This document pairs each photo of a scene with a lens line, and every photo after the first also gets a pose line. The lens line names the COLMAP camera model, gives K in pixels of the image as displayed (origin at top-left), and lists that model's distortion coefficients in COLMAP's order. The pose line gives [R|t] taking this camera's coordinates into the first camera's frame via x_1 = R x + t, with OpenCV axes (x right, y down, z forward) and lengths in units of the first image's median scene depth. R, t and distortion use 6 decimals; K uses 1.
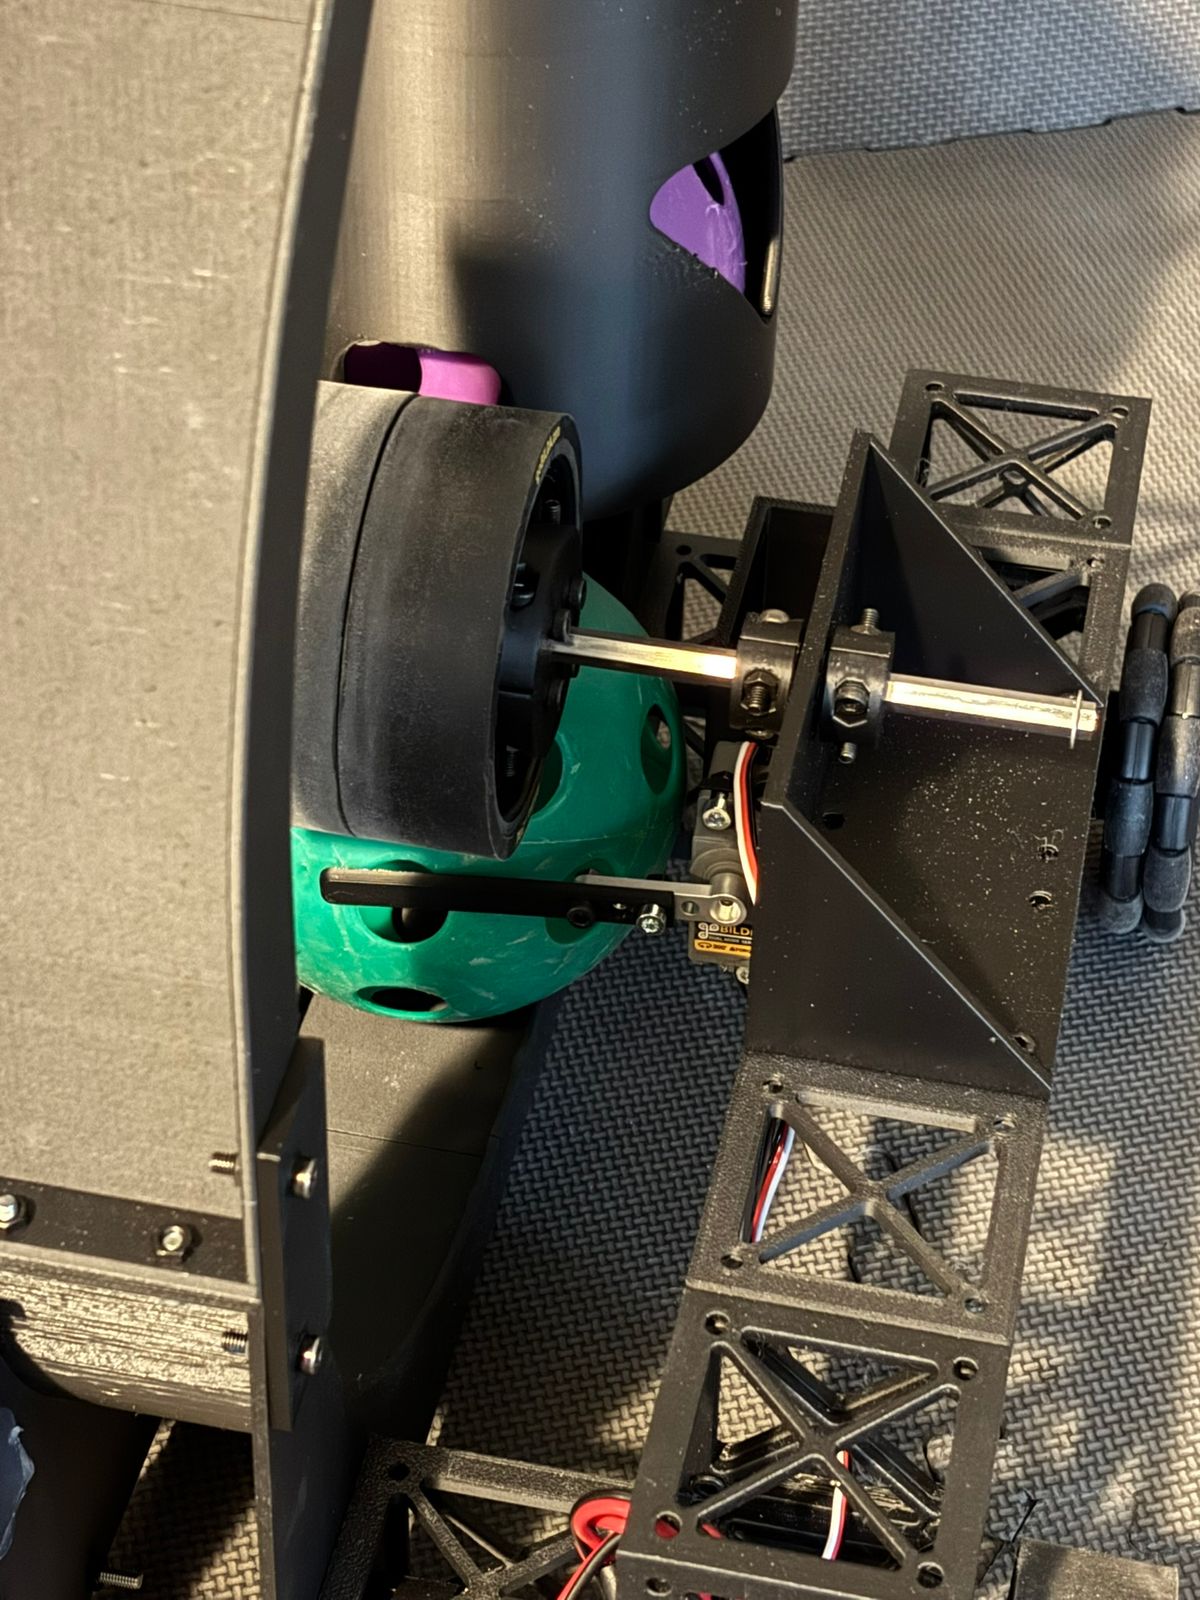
lens RADIAL K [[3411.8, 0, 600.0], [0, 3411.8, 800.0], [0, 0, 1]] dist [0.187031, -0.336994]
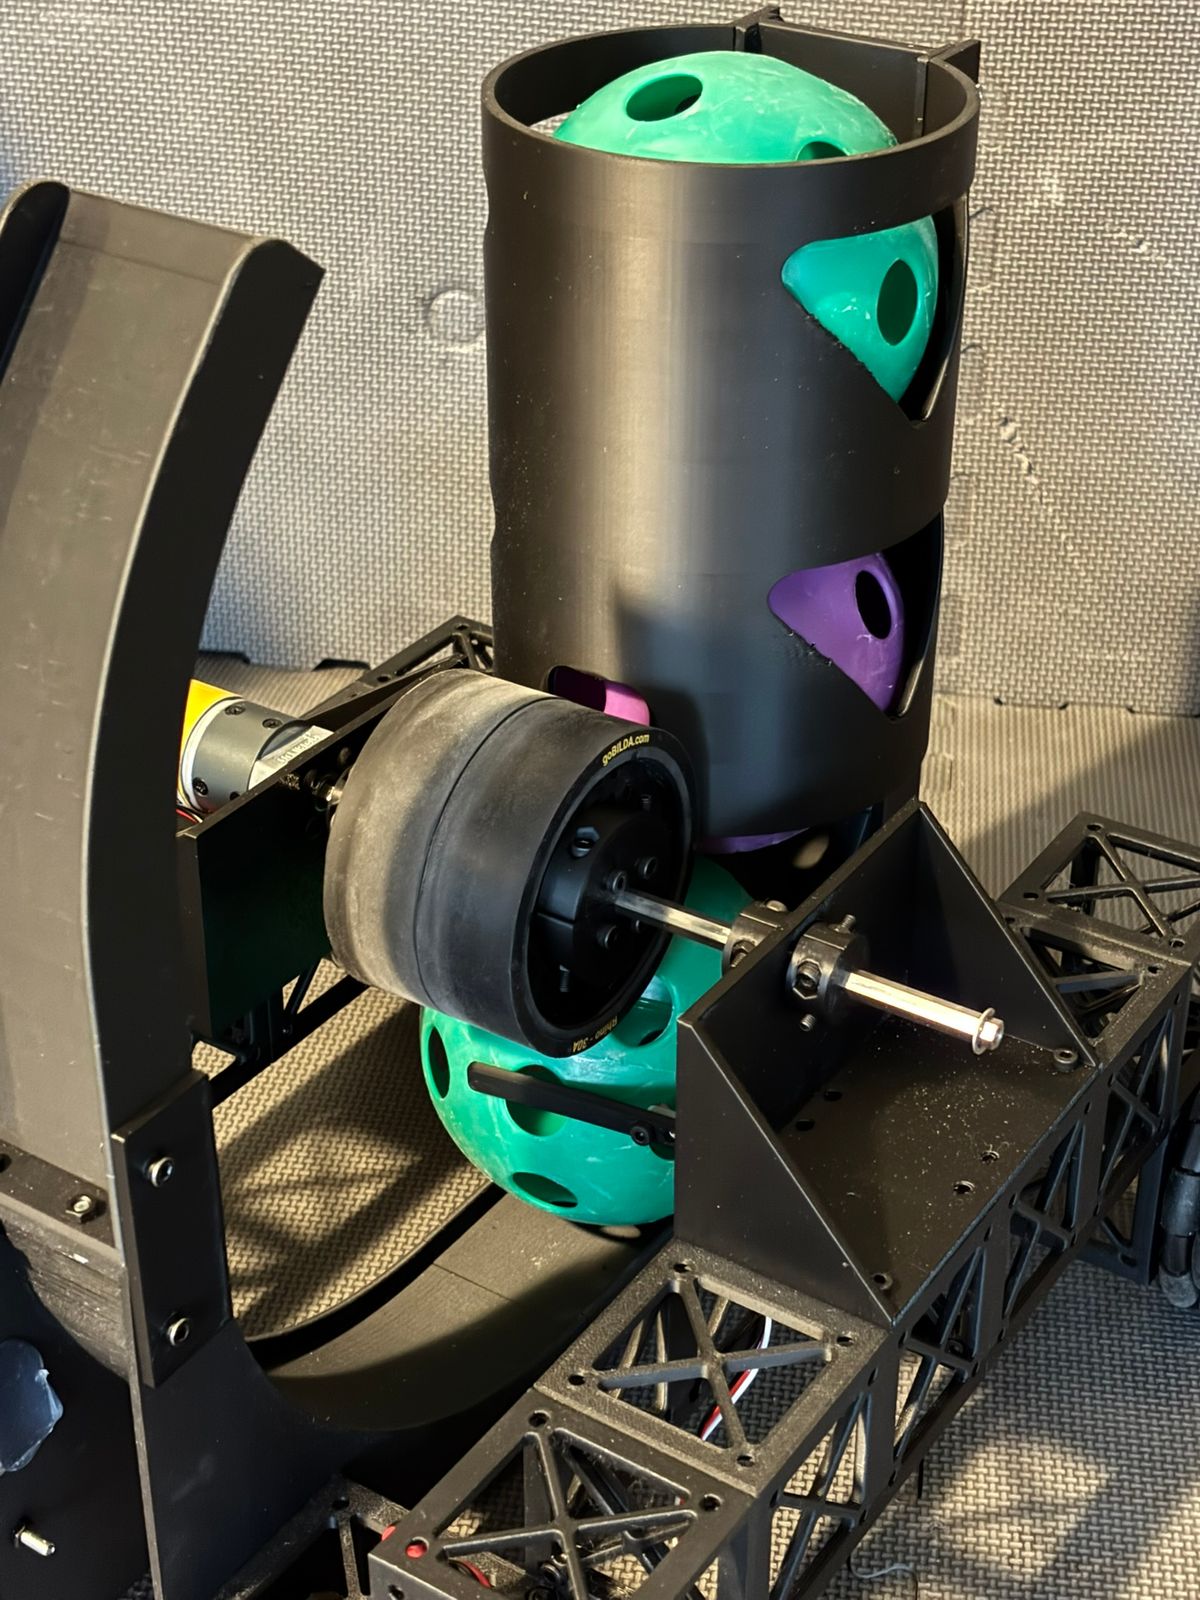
lens RADIAL K [[2597.1, 0, 600.0], [0, 2597.1, 800.0], [0, 0, 1]] dist [0.189443, -0.819978]
pose [[0.930088, 0.173154, -0.323965, 0.293915], [-0.230930, 0.961480, -0.149091, 0.066934], [0.285670, 0.213481, 0.934247, 0.066792]]
